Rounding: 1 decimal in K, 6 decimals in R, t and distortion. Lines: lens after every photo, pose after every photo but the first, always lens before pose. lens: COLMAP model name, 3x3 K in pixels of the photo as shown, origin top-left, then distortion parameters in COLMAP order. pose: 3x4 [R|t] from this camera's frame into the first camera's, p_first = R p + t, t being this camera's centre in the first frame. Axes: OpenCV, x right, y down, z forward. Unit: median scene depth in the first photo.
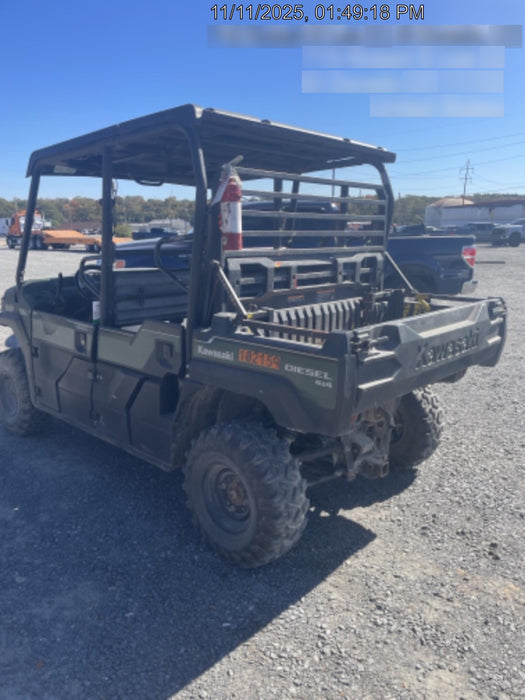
lens RADIAL K [[514.8, 0, 281.8], [0, 514.8, 360.9], [0, 0, 1]] dist [0.060751, -0.000647]
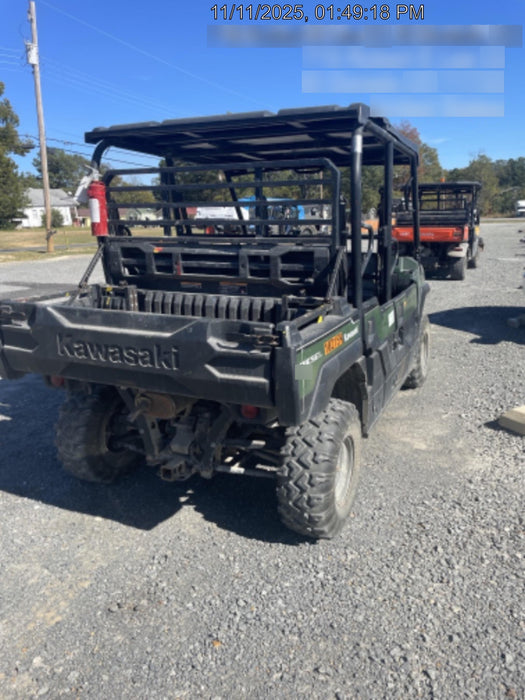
lens RADIAL K [[519.6, 0, 259.3], [0, 519.6, 349.8], [0, 0, 1]] dist [0.054048, -0.000580]
pose [[0.311337, 0.249328, -0.917008, 1.008355], [-0.206801, 0.959618, 0.190702, -0.213776], [0.927525, 0.130266, 0.350326, 0.749868]]
